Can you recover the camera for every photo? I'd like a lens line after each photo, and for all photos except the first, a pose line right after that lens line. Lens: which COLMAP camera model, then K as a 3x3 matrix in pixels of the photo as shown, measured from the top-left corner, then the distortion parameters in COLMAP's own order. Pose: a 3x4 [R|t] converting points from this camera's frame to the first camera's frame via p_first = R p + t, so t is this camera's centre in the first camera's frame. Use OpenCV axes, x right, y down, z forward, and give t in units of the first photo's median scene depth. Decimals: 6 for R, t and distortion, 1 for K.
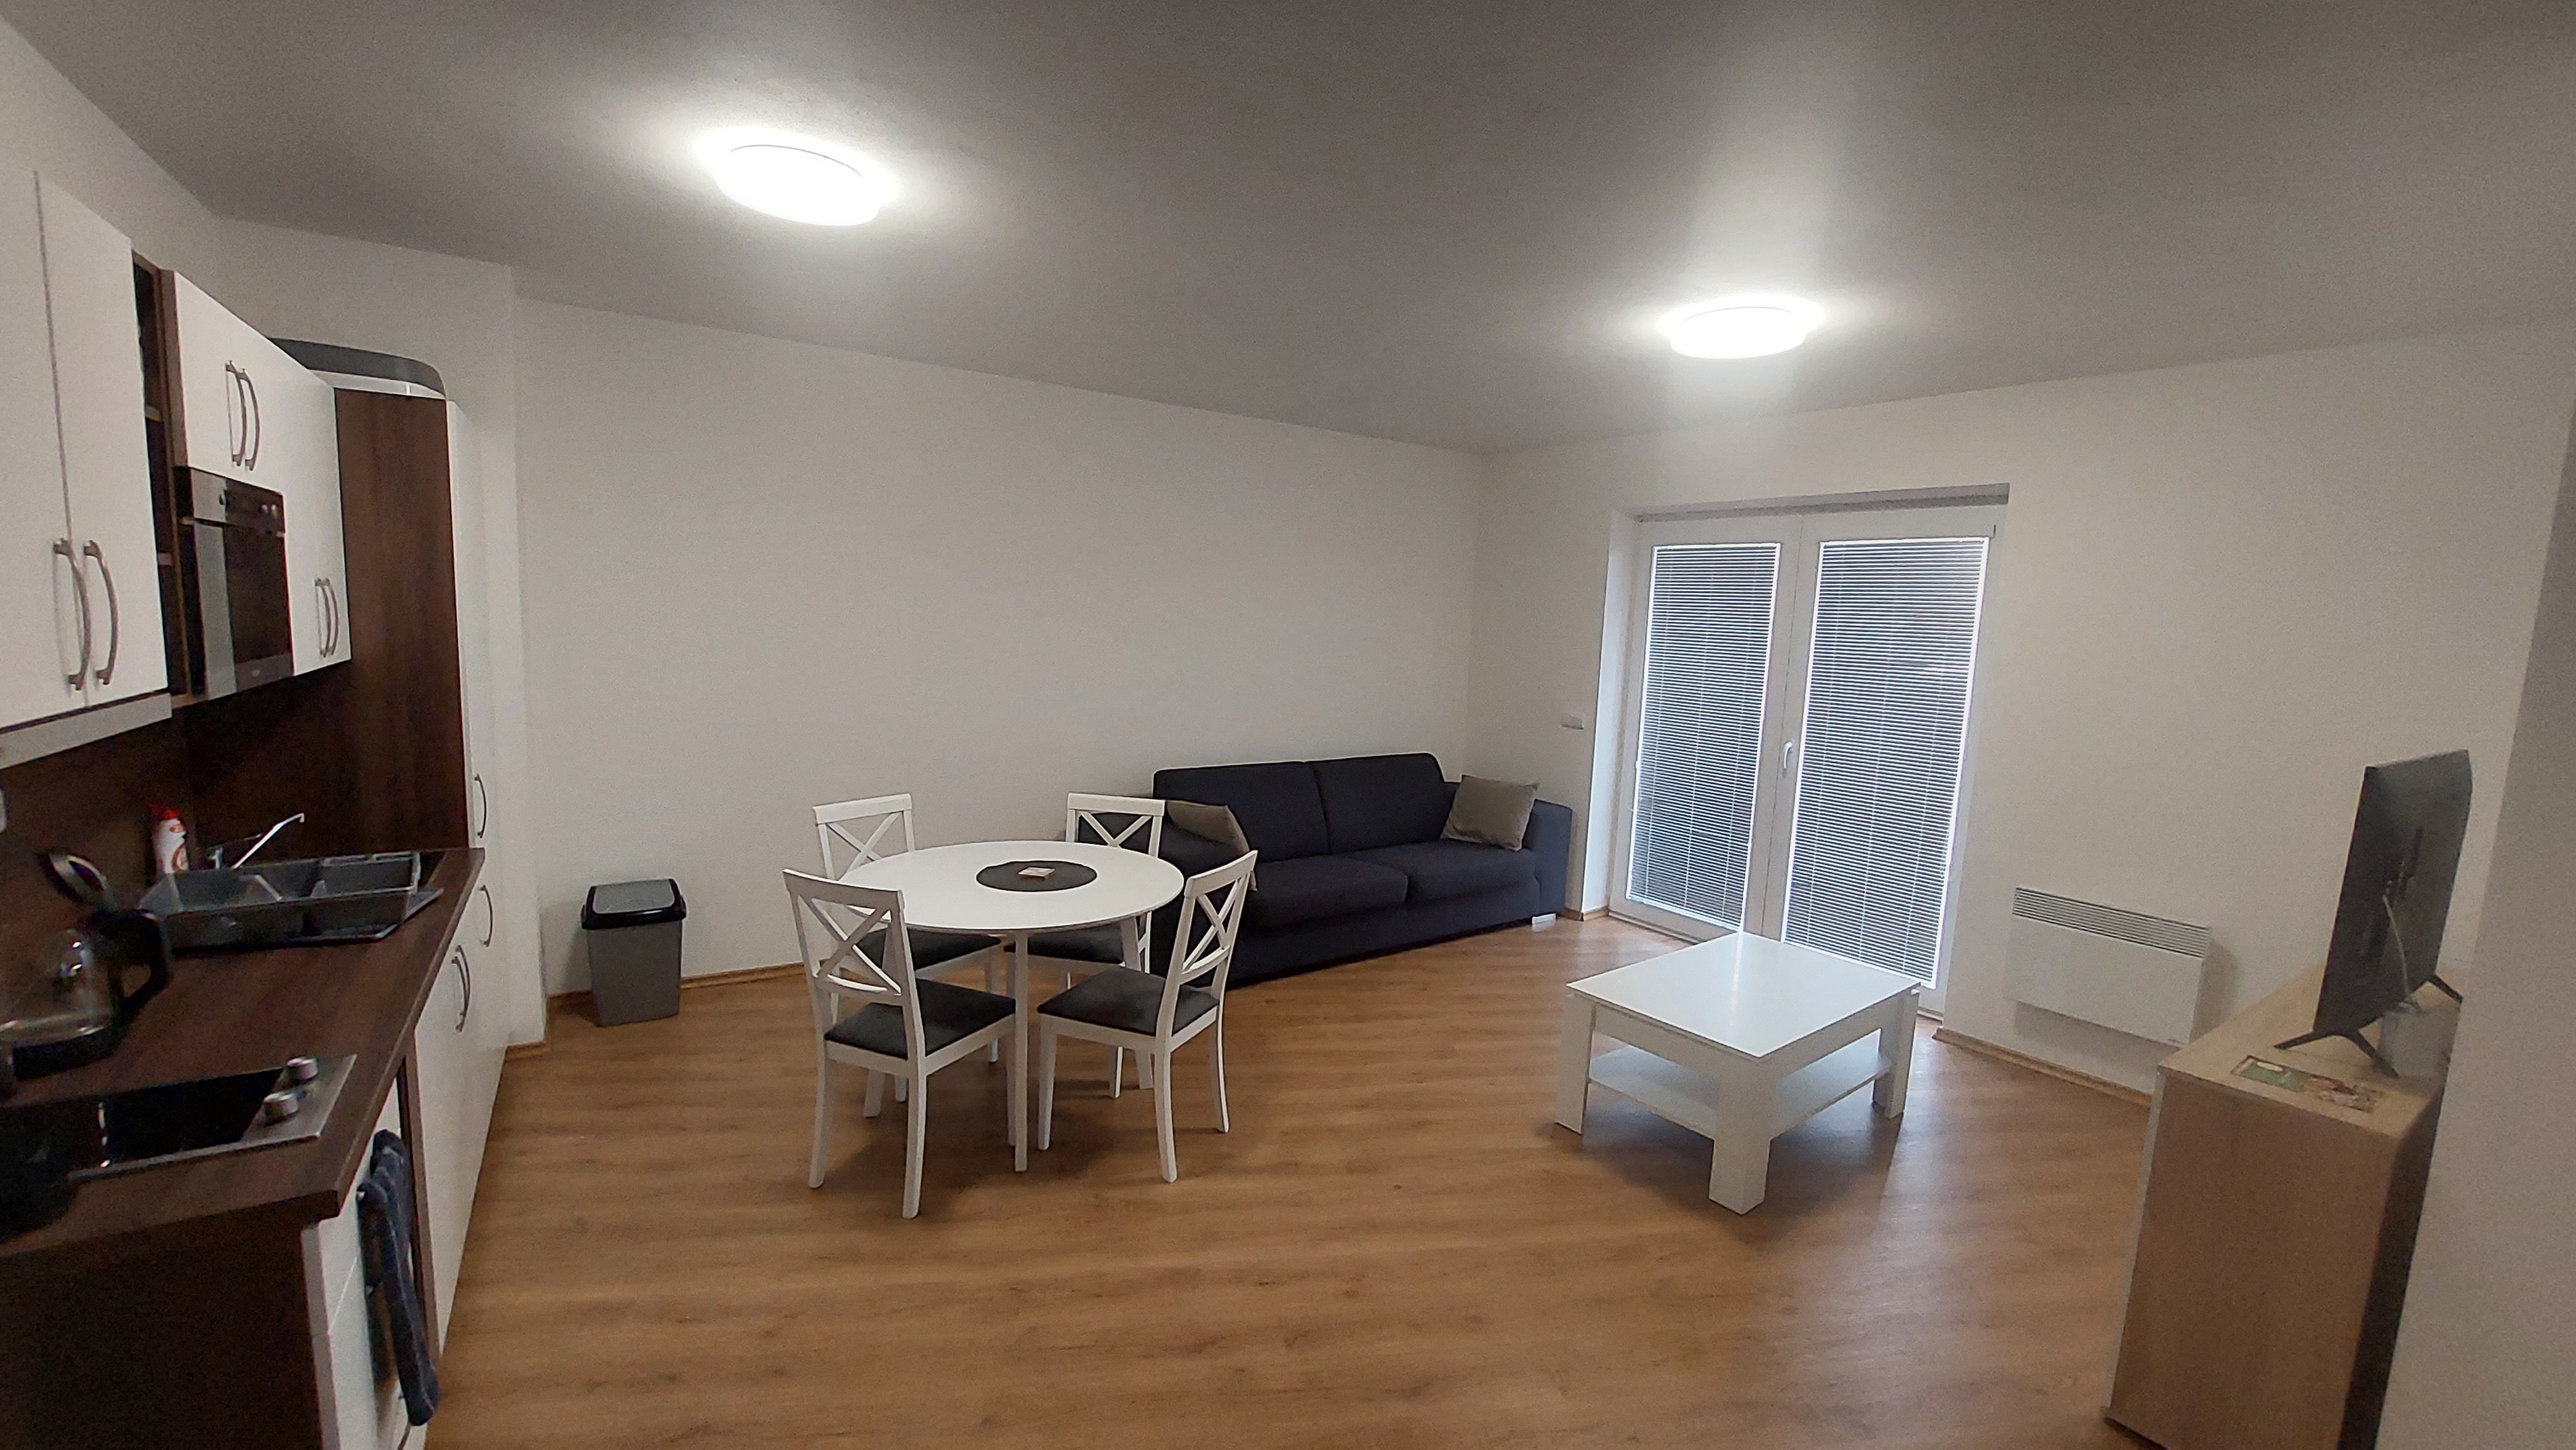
lens RADIAL K [[1040.4, 0, 1301.9], [0, 1040.4, 733.0], [0, 0, 1]] dist [-0.001650, -0.000172]
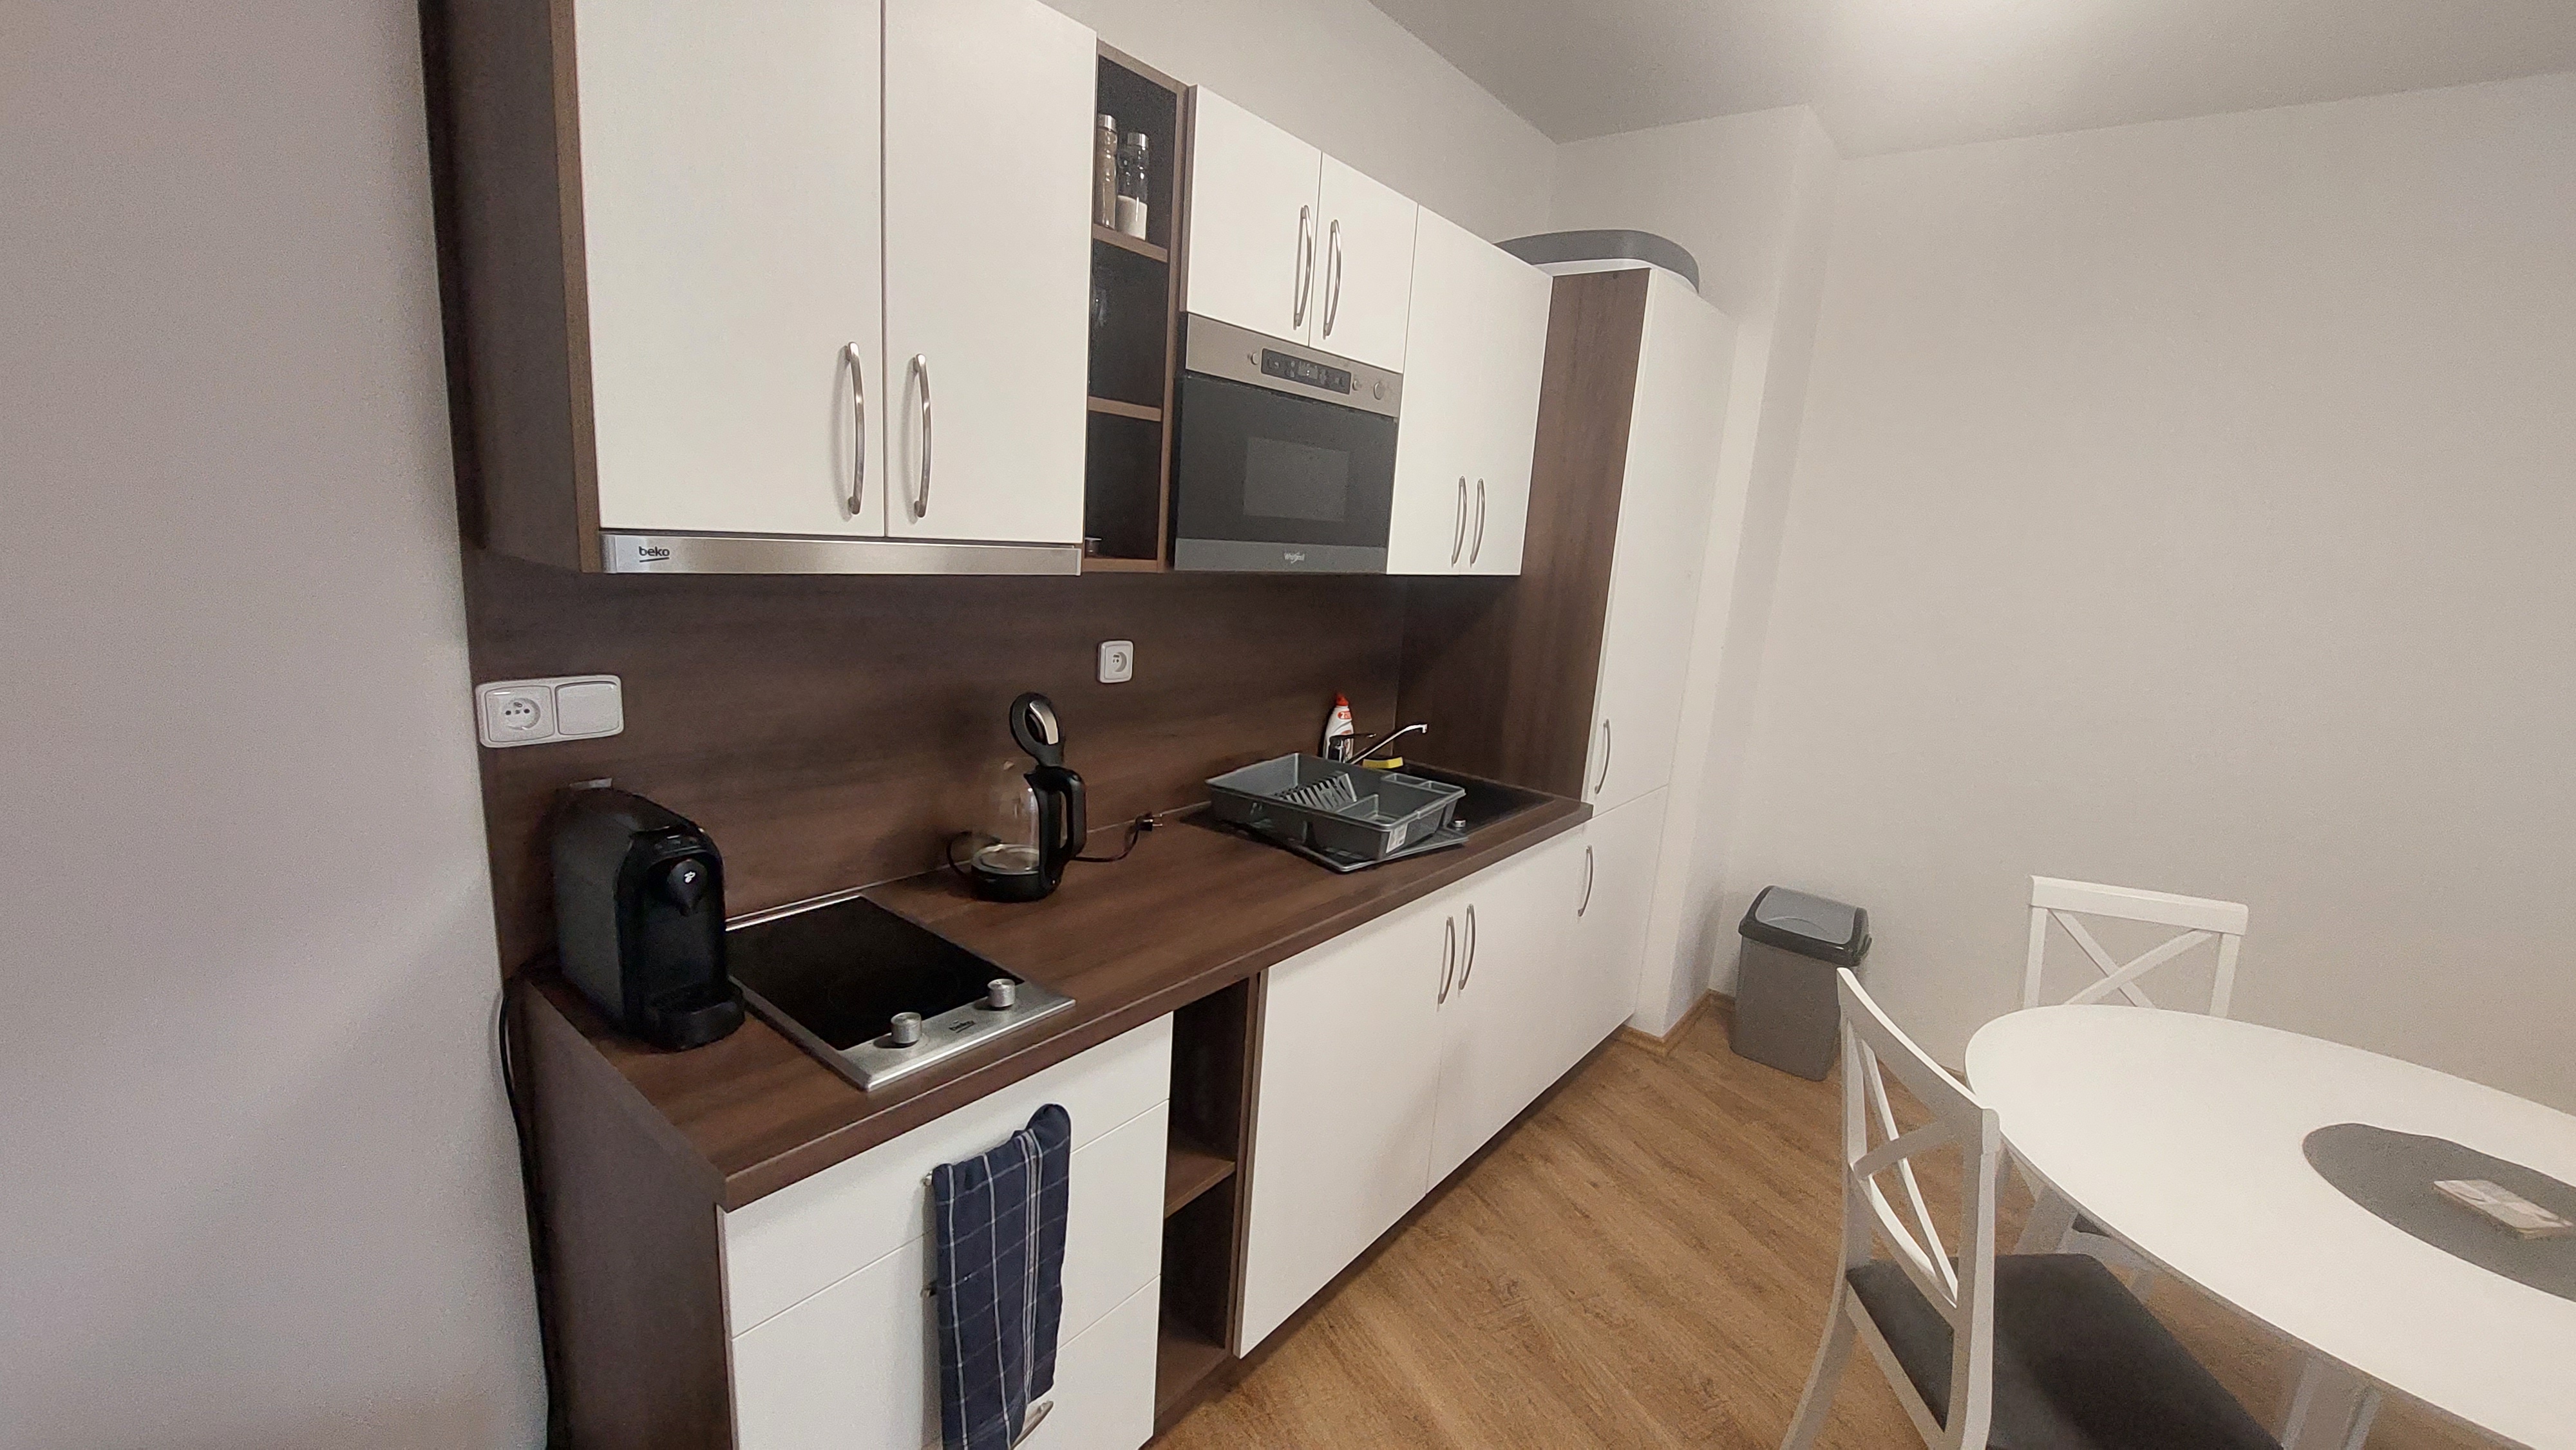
lens RADIAL K [[1040.4, 0, 1301.9], [0, 1040.4, 733.0], [0, 0, 1]] dist [-0.001650, -0.000172]
pose [[0.320013, 0.179953, -0.930166, -0.076959], [-0.173810, 0.976283, 0.129078, -0.018320], [0.931333, 0.120366, 0.343701, 0.500230]]
